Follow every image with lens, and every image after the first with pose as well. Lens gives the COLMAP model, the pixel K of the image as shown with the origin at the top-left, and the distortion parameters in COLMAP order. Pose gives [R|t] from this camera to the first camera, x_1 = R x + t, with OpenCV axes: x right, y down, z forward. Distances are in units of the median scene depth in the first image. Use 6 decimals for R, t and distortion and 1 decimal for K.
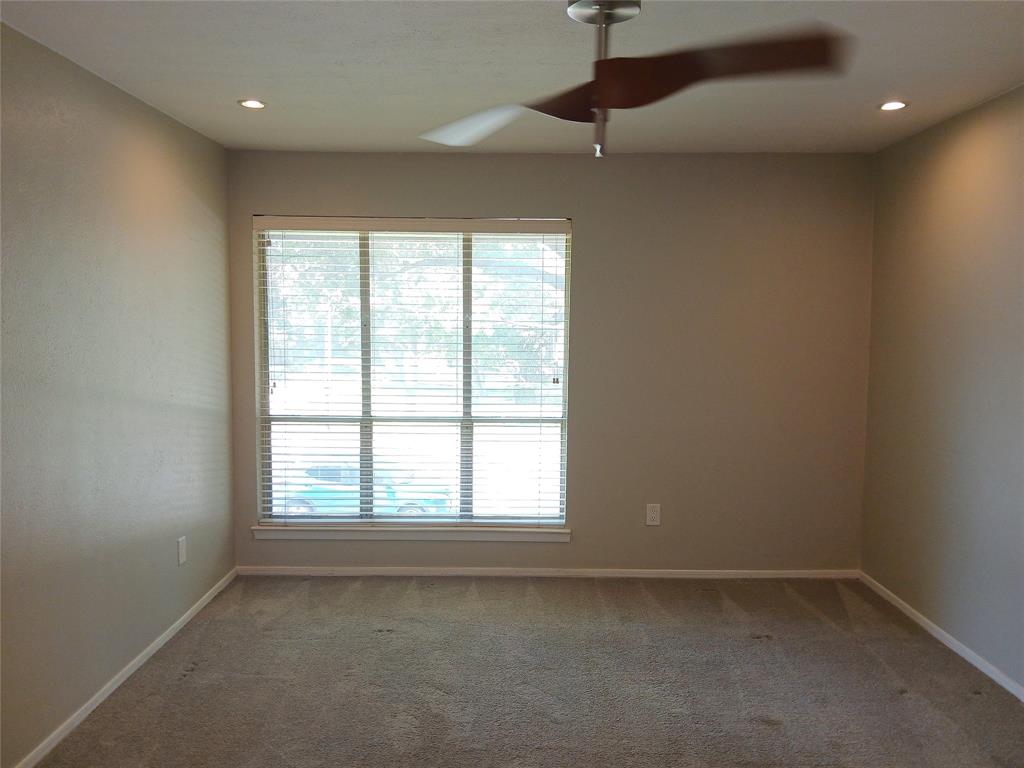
lens RADIAL K [[791.5, 0, 514.5], [0, 791.5, 383.6], [0, 0, 1]] dist [0.057641, -0.115835]
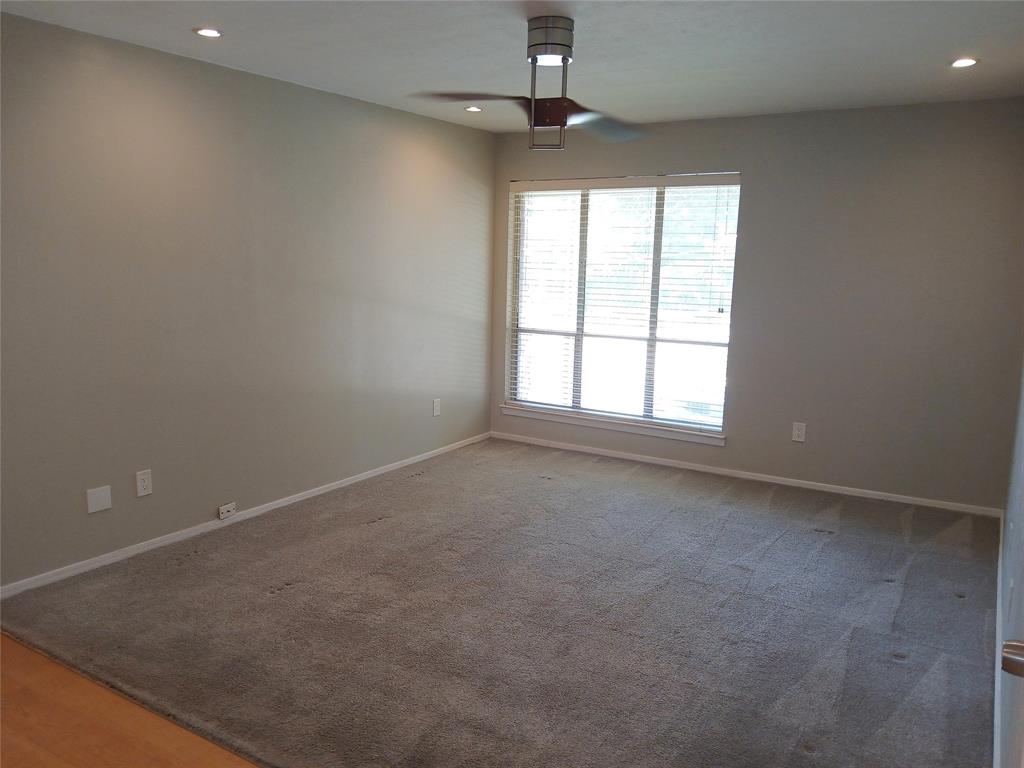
lens RADIAL K [[791.5, 0, 503.2], [0, 791.5, 385.6], [0, 0, 1]] dist [0.057641, -0.115835]
pose [[0.848719, 0.092403, -0.520709, 0.407090], [-0.052464, 0.994471, 0.090962, 0.016943], [0.526235, -0.049883, 0.848875, -0.194942]]
